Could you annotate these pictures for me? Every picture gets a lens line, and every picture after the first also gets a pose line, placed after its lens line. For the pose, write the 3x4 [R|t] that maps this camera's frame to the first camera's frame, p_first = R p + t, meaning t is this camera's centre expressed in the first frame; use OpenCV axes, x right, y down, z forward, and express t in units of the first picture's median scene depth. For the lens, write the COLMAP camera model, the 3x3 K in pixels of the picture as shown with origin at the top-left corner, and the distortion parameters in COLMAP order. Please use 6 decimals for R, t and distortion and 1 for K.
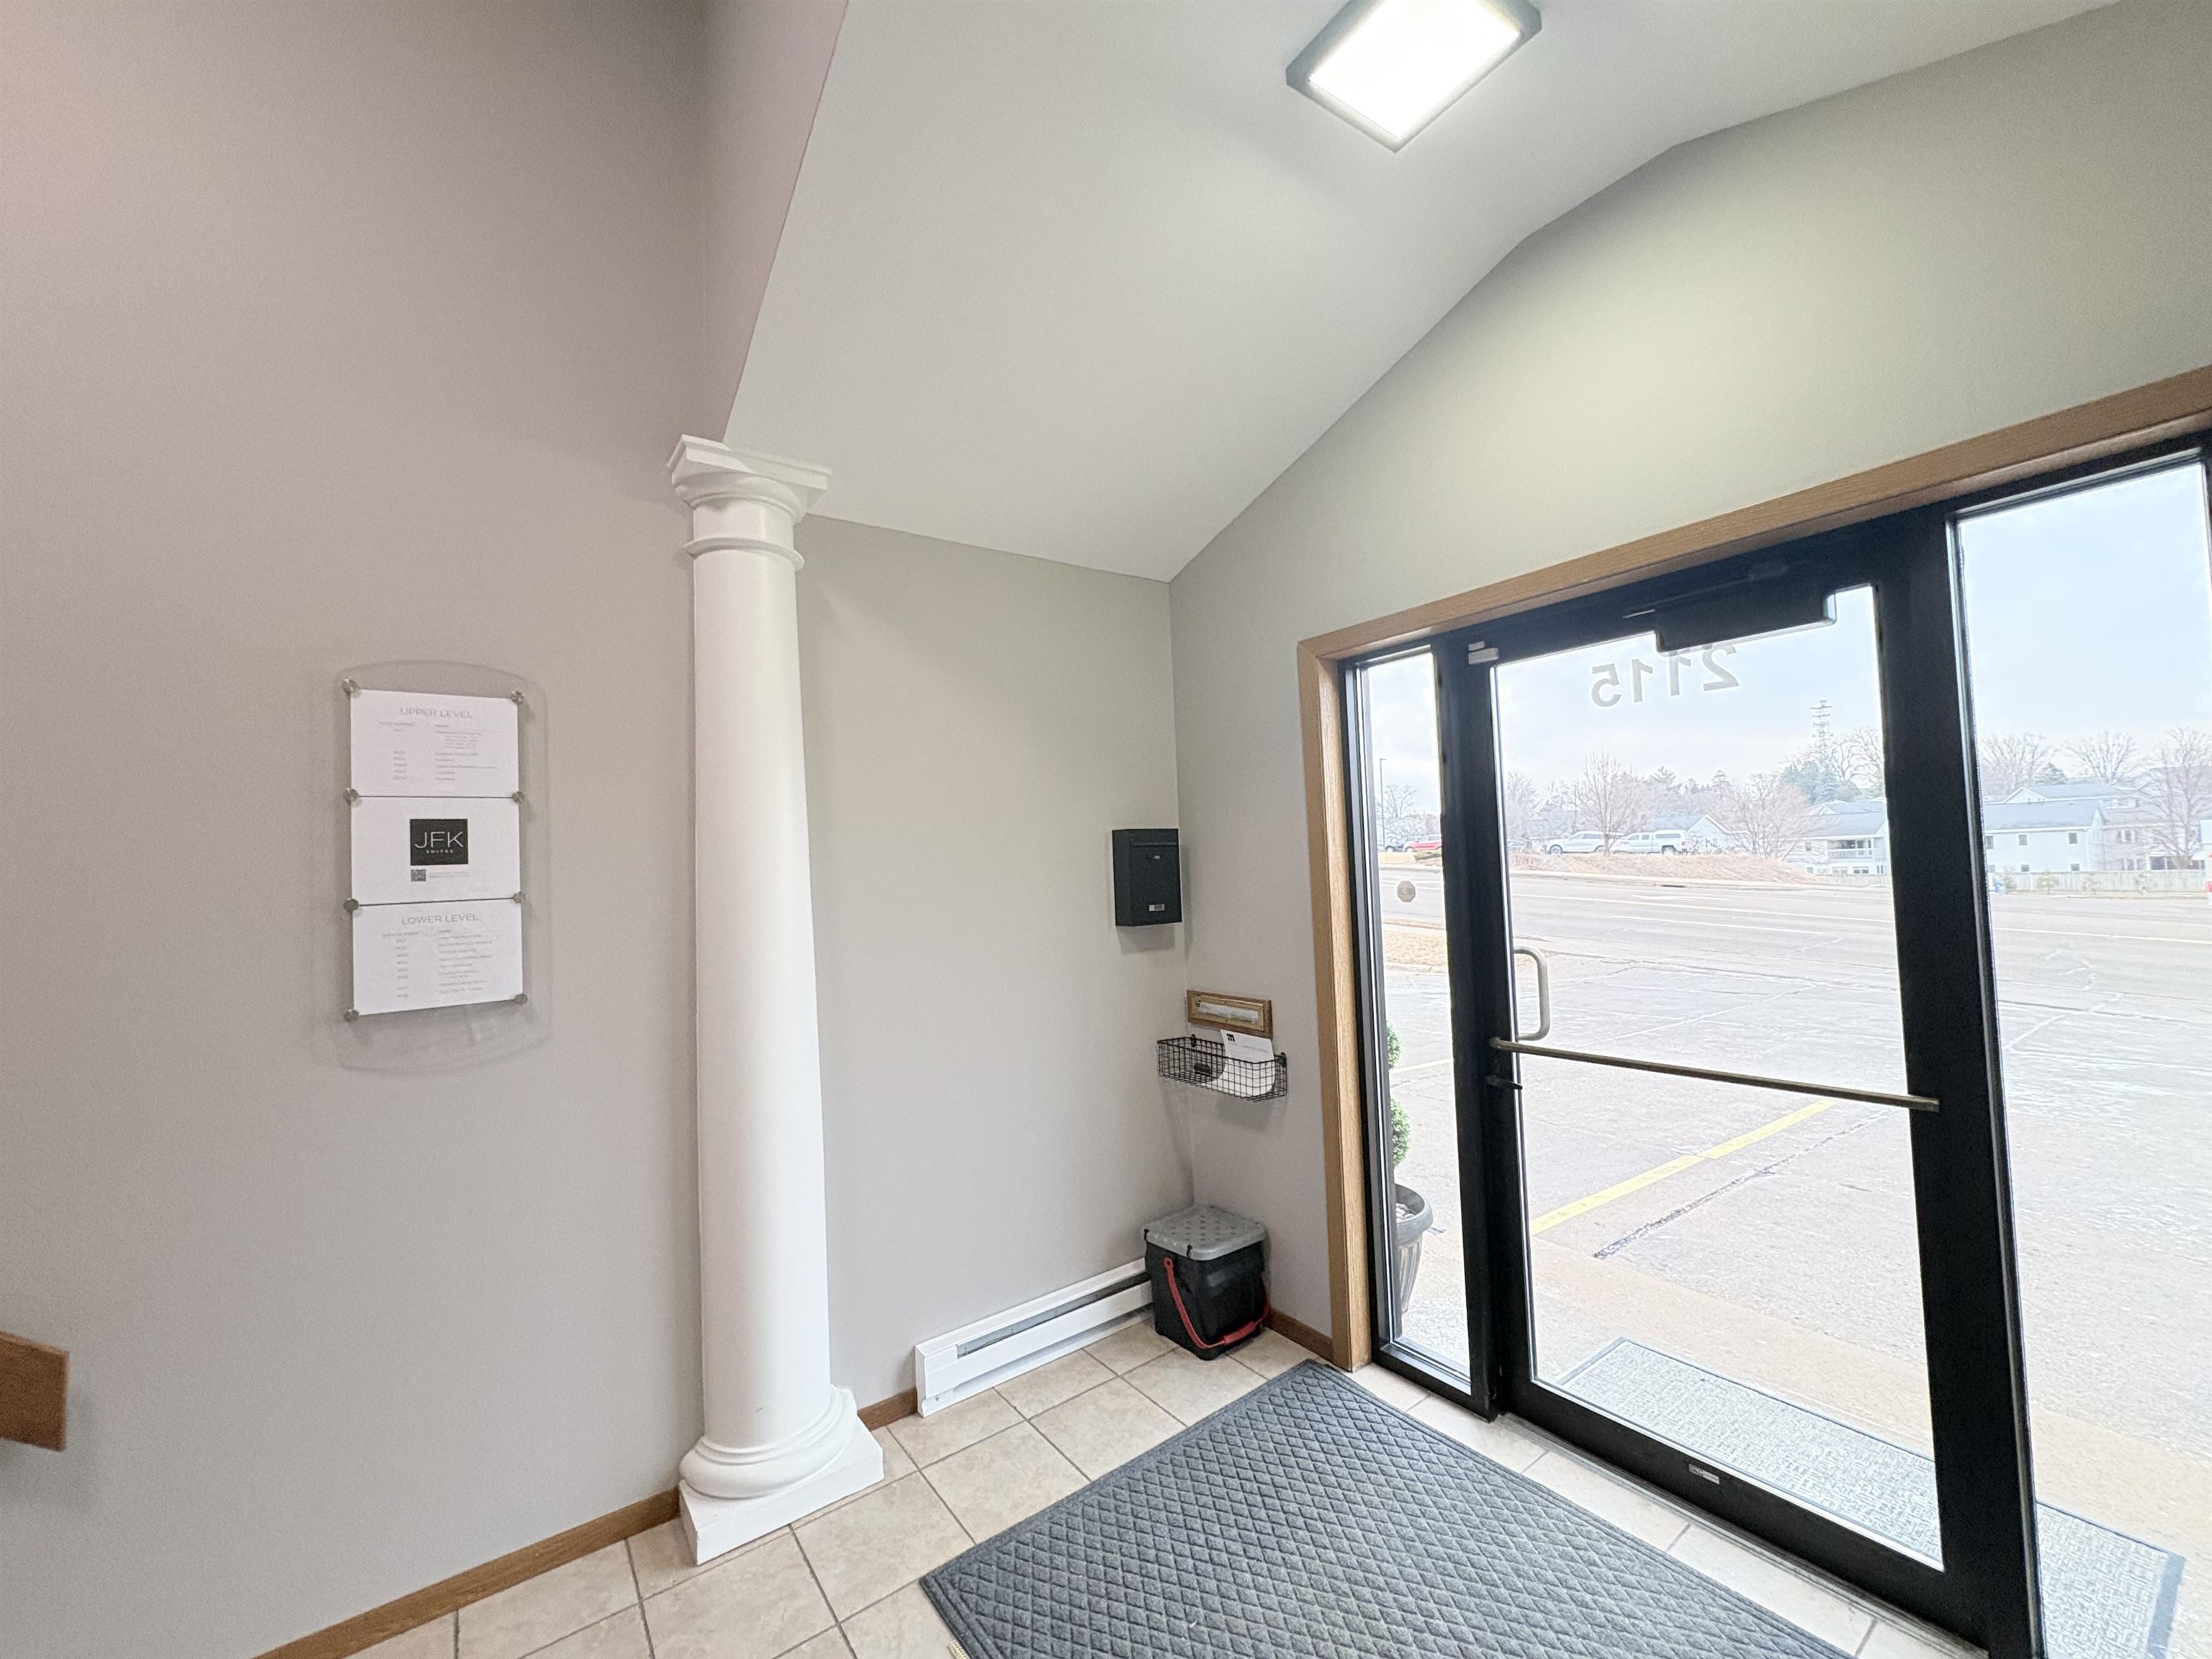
lens RADIAL K [[880.8, 0, 1103.4], [0, 880.8, 831.9], [0, 0, 1]] dist [-0.000128, 0.000244]
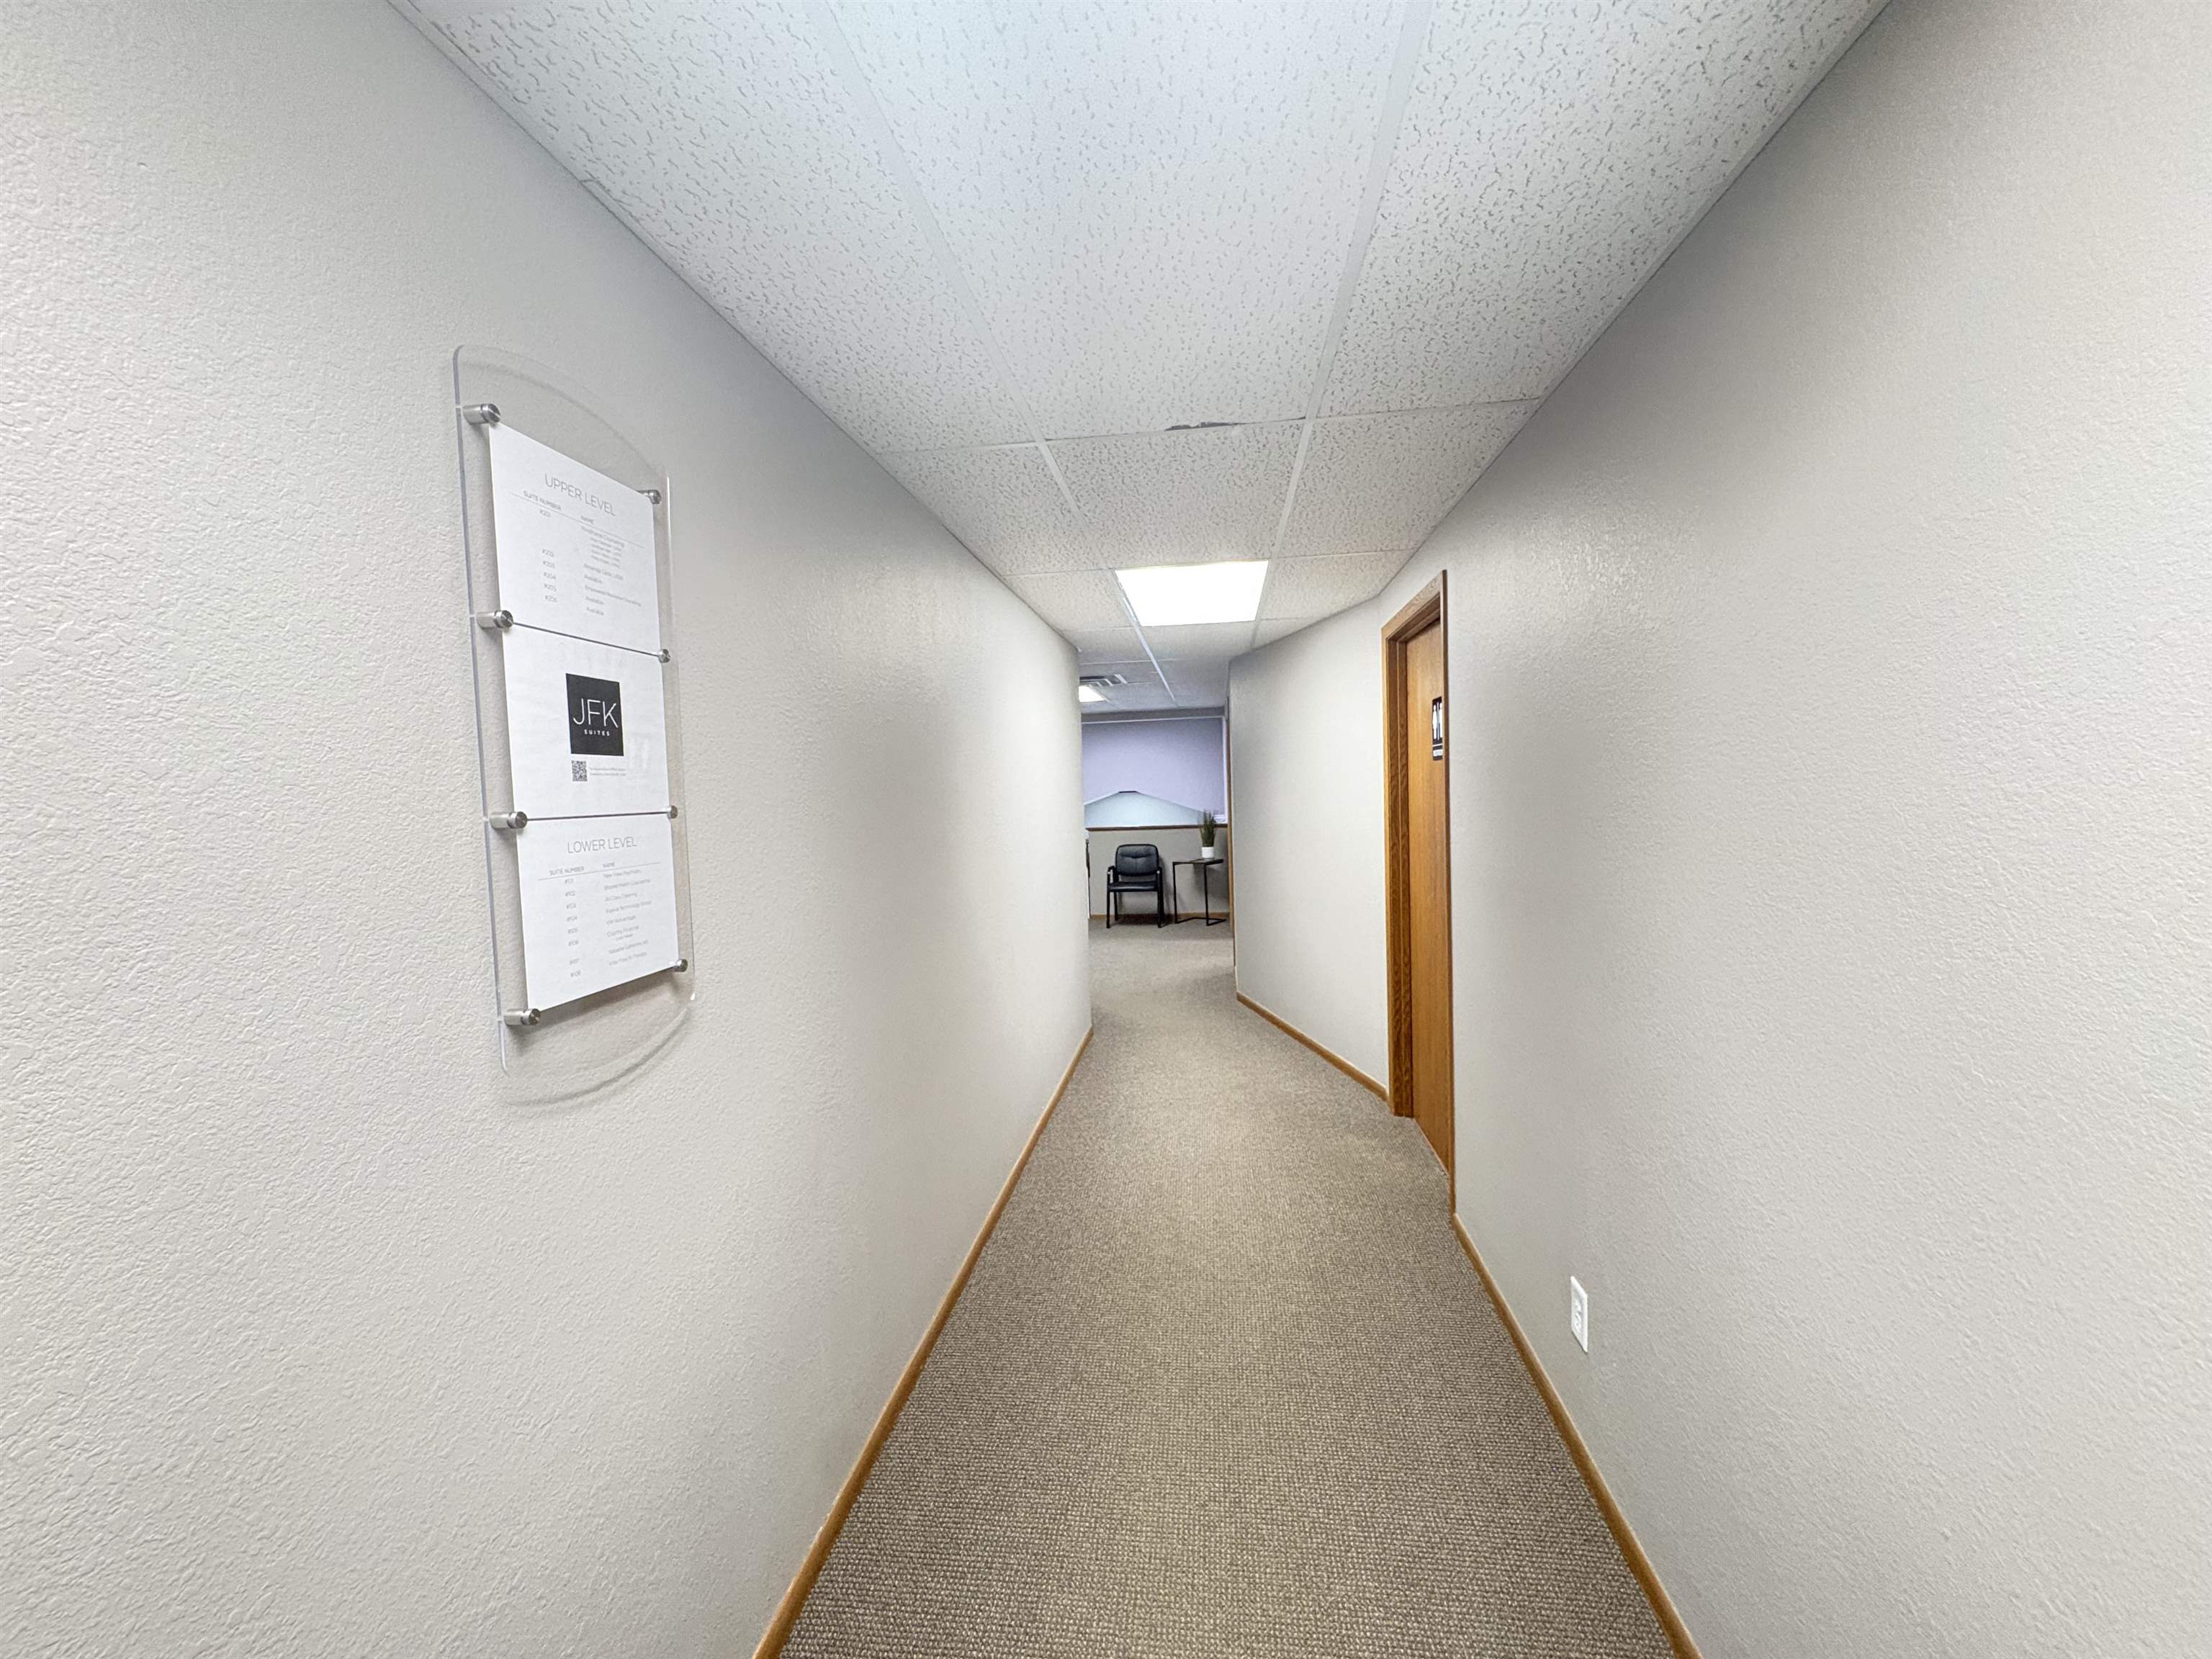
lens RADIAL K [[880.8, 0, 1103.4], [0, 880.8, 831.9], [0, 0, 1]] dist [-0.000128, 0.000244]
pose [[0.683417, -0.017555, 0.729817, -0.959422], [-0.023563, 0.998660, 0.046086, 0.054151], [-0.729648, -0.048693, 0.682087, 0.336090]]
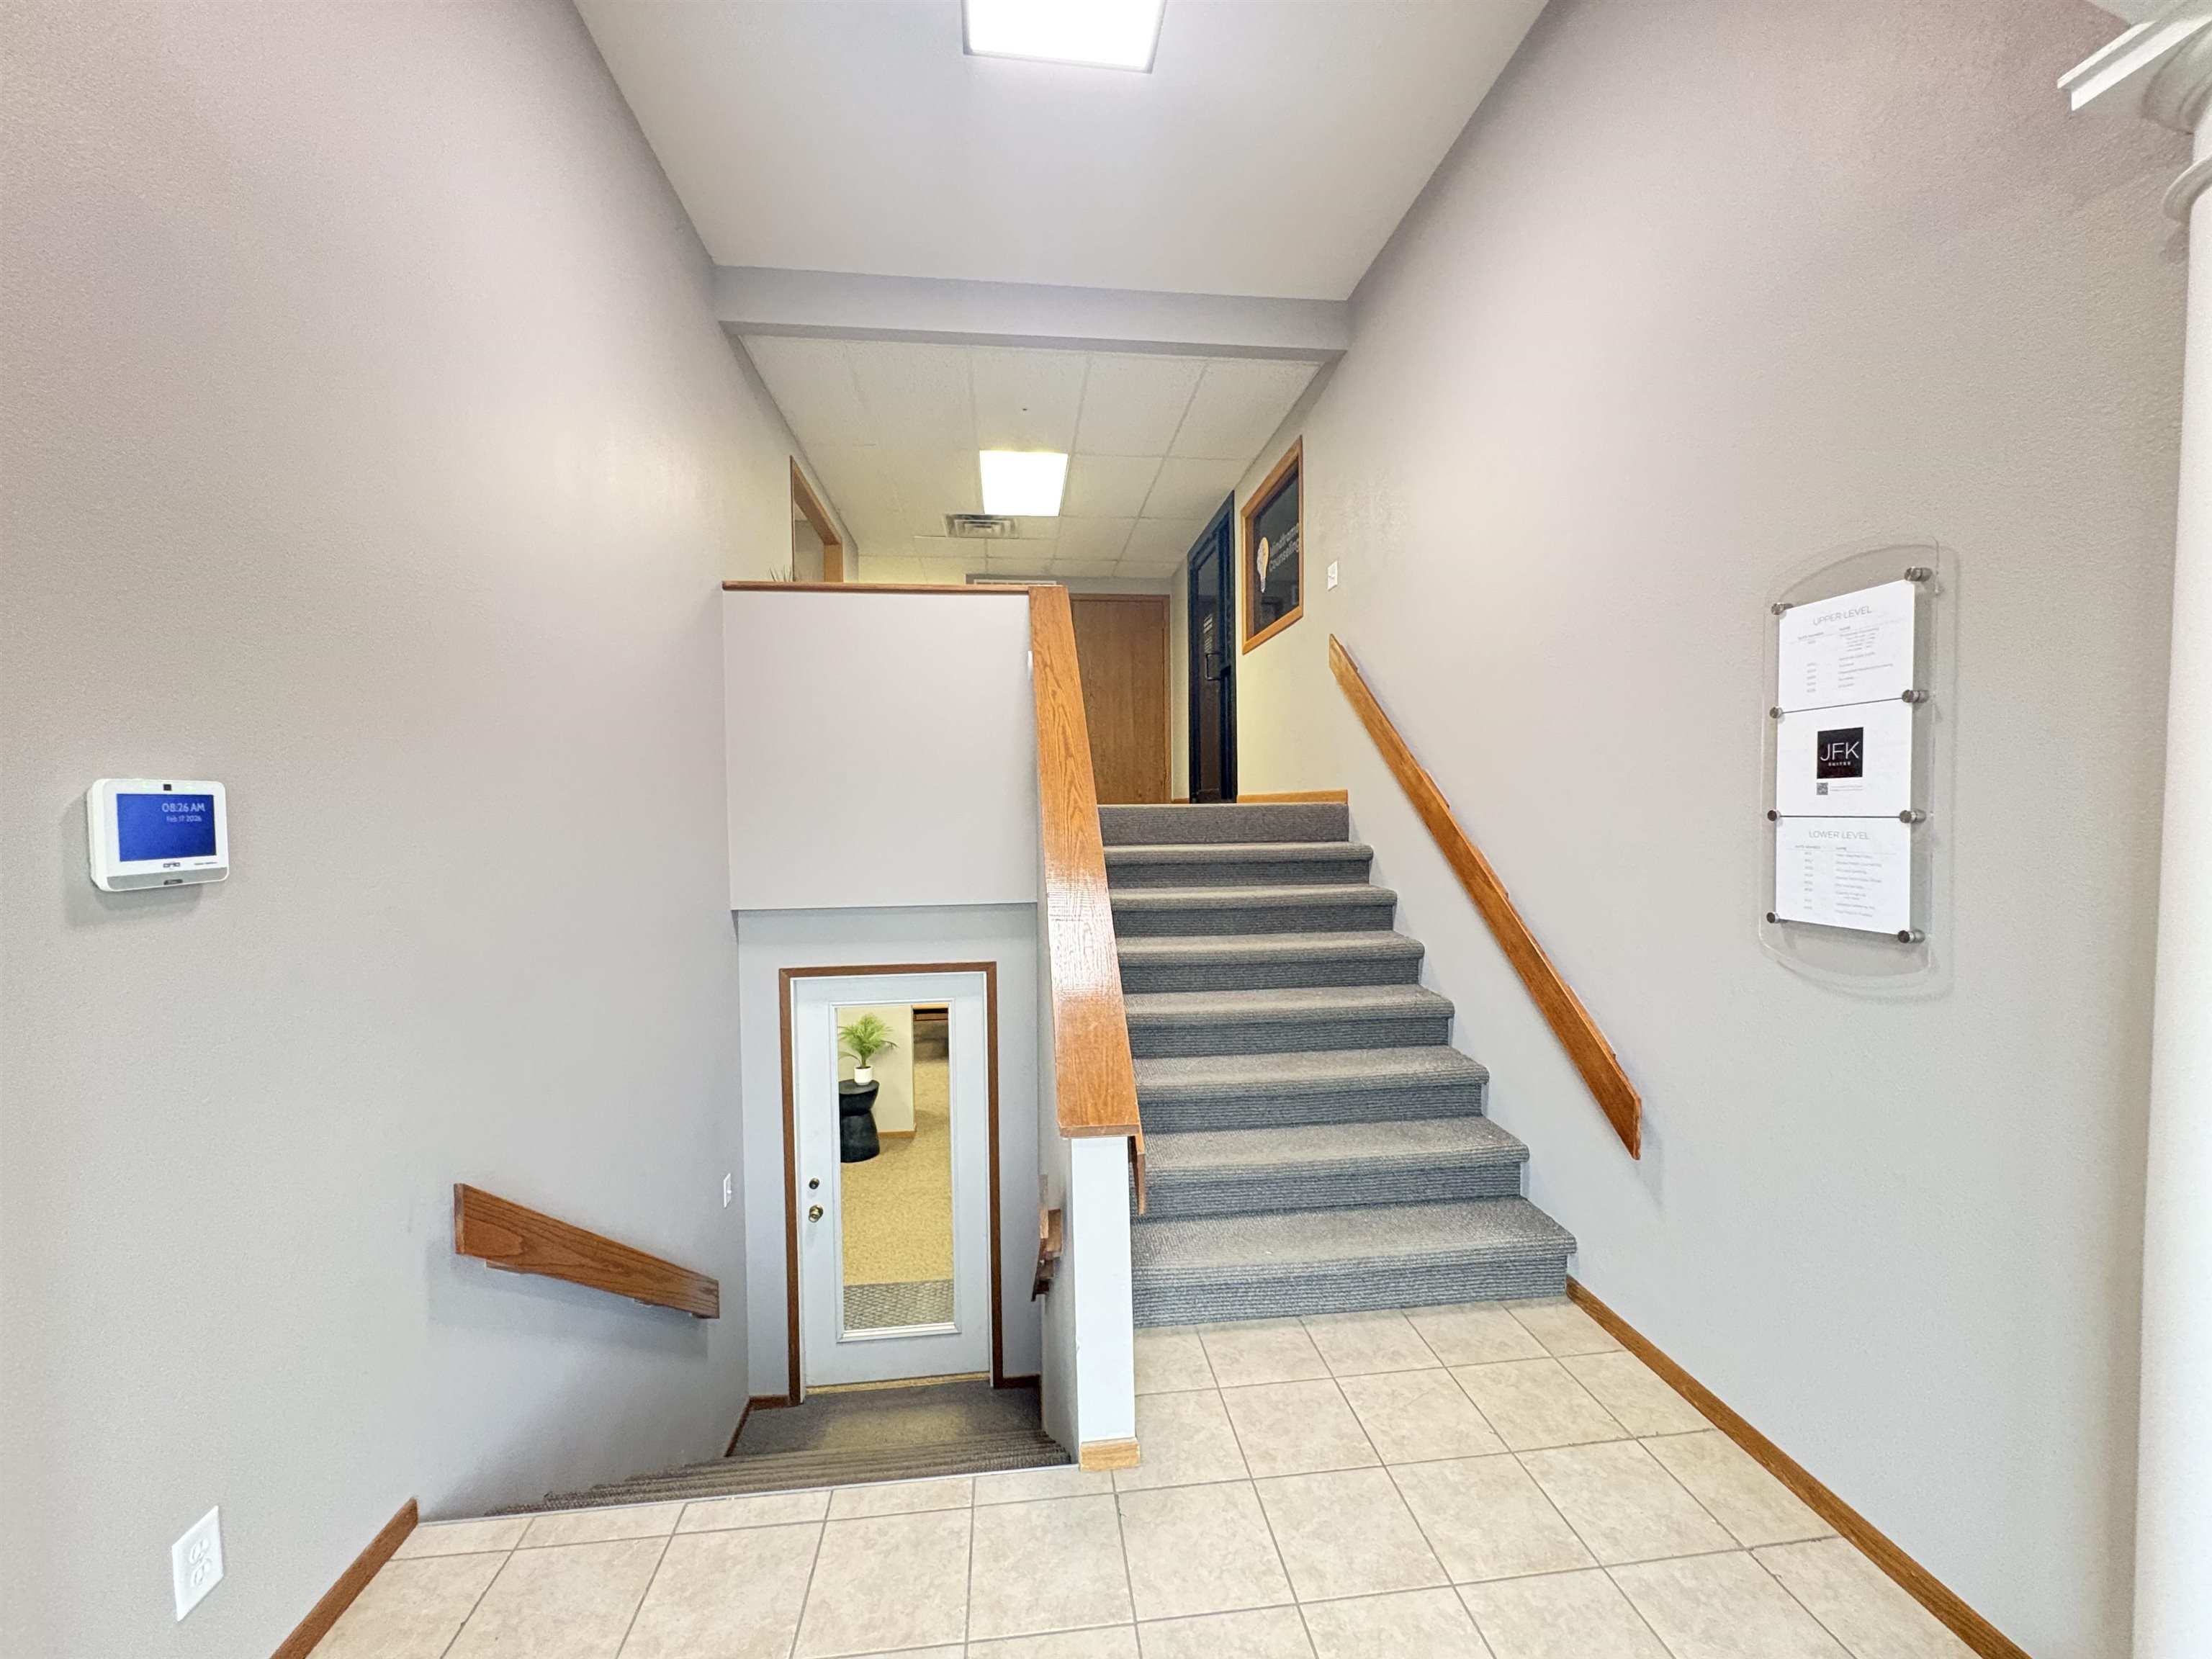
lens RADIAL K [[880.8, 0, 1103.4], [0, 880.8, 831.9], [0, 0, 1]] dist [-0.000128, 0.000244]
pose [[-0.487863, 0.073414, -0.869828, 0.460570], [0.063255, 0.996811, 0.048654, -0.000876], [0.870625, -0.031285, -0.490951, 0.776054]]
